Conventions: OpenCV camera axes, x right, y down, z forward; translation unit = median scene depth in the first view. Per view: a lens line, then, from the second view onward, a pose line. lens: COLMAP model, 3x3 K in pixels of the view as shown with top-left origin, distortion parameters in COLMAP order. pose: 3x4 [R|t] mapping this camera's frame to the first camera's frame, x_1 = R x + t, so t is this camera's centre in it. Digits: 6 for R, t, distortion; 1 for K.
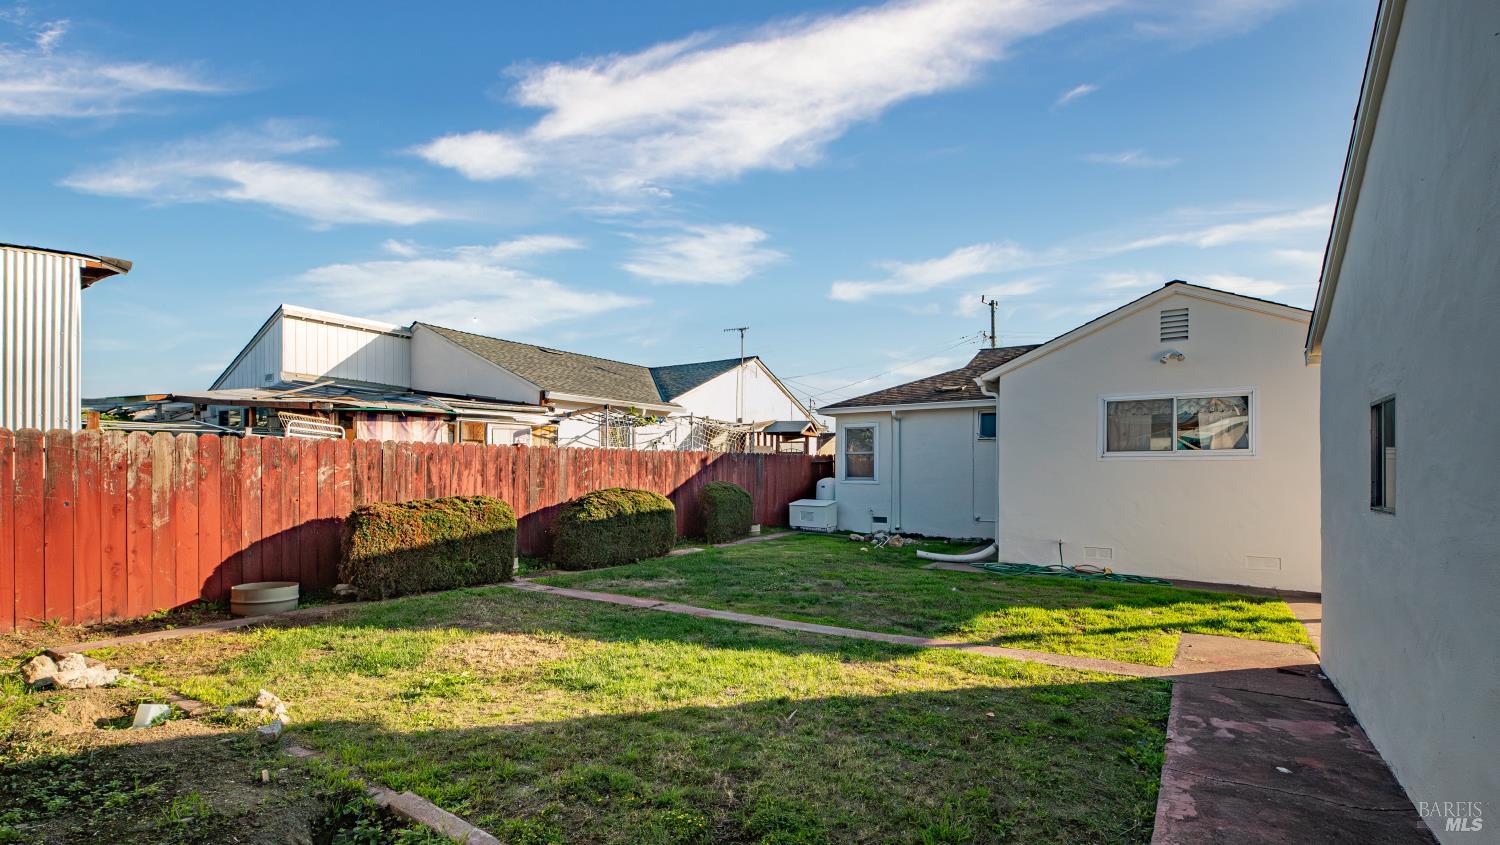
lens RADIAL K [[680.4, 0, 754.4], [0, 680.4, 468.0], [0, 0, 1]] dist [0.006251, -0.002434]
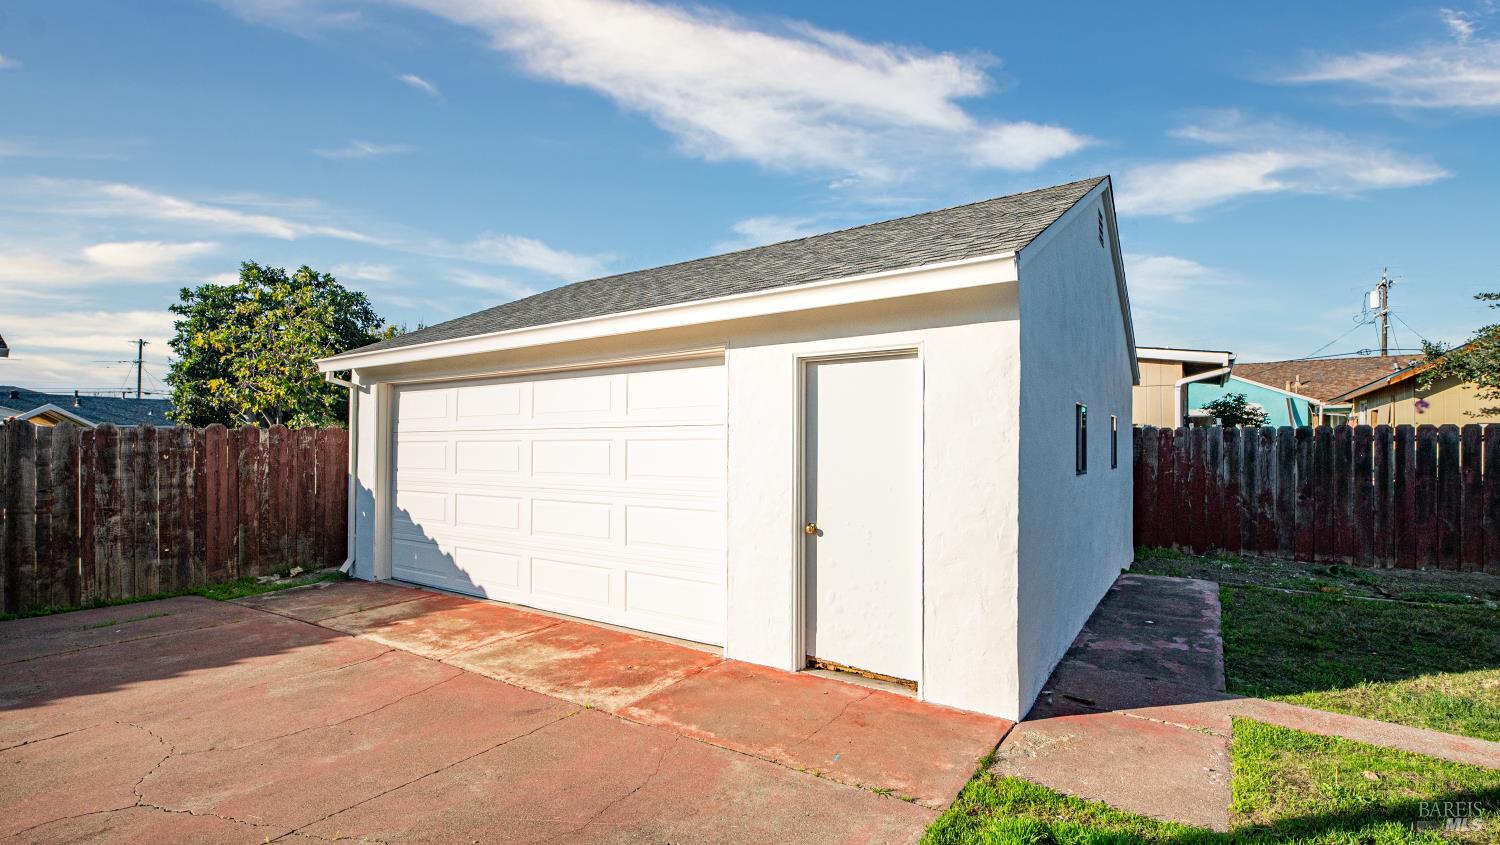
lens RADIAL K [[680.4, 0, 740.0], [0, 680.4, 433.7], [0, 0, 1]] dist [0.006251, -0.002434]
pose [[-0.999554, -0.005048, 0.029425, 0.465567], [-0.005669, 0.999762, -0.021083, 0.000365], [-0.029311, -0.021241, -0.999345, 0.730296]]
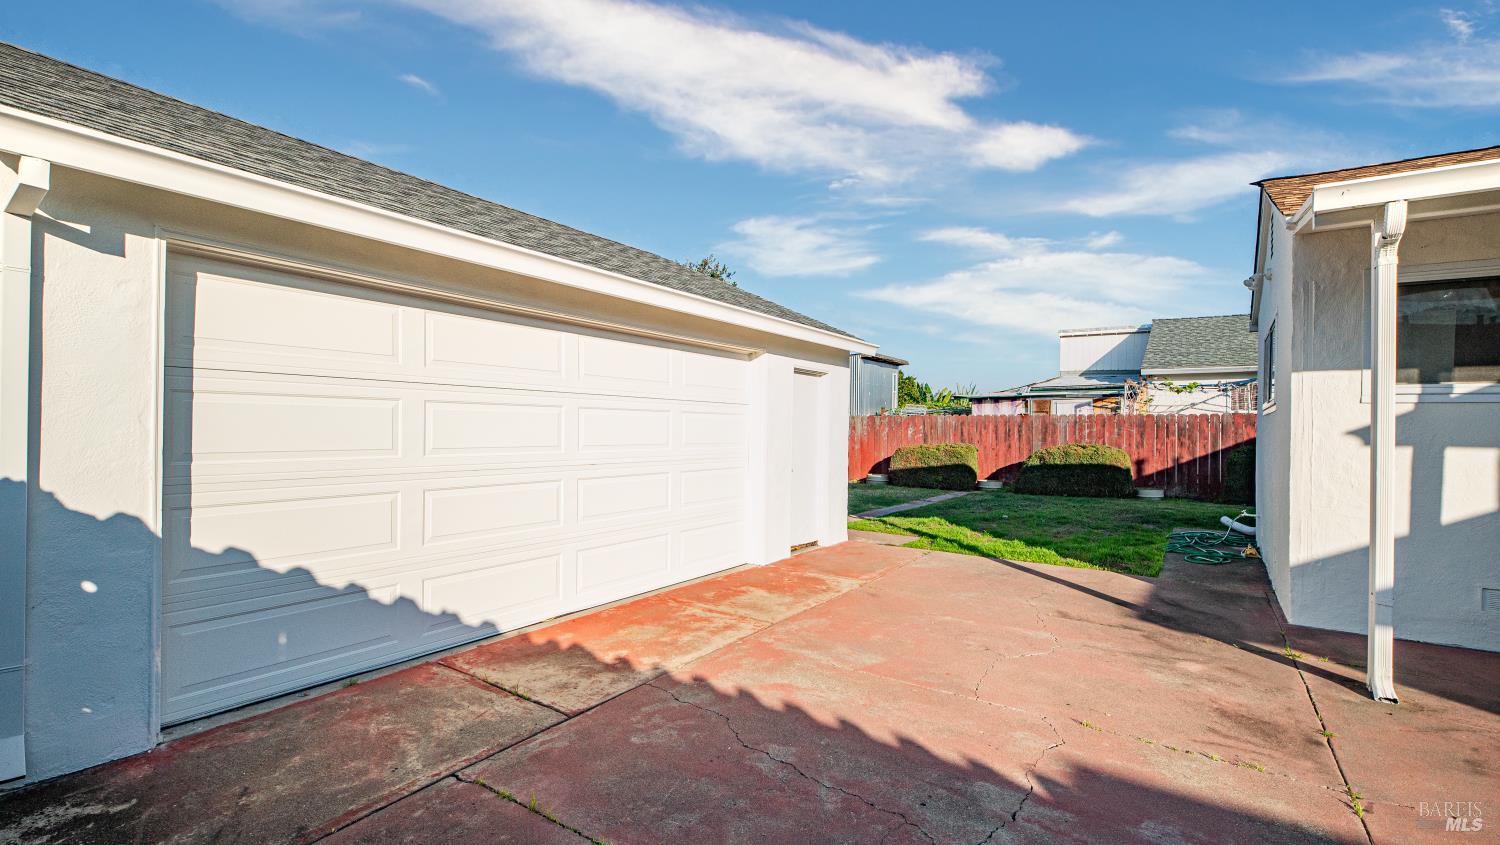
lens RADIAL K [[680.4, 0, 746.4], [0, 680.4, 426.0], [0, 0, 1]] dist [0.006251, -0.002434]
pose [[-0.021228, -0.007209, -0.999749, 1.059175], [-0.011886, 0.999905, -0.006958, 0.009109], [0.999704, 0.011735, -0.021312, 0.327646]]
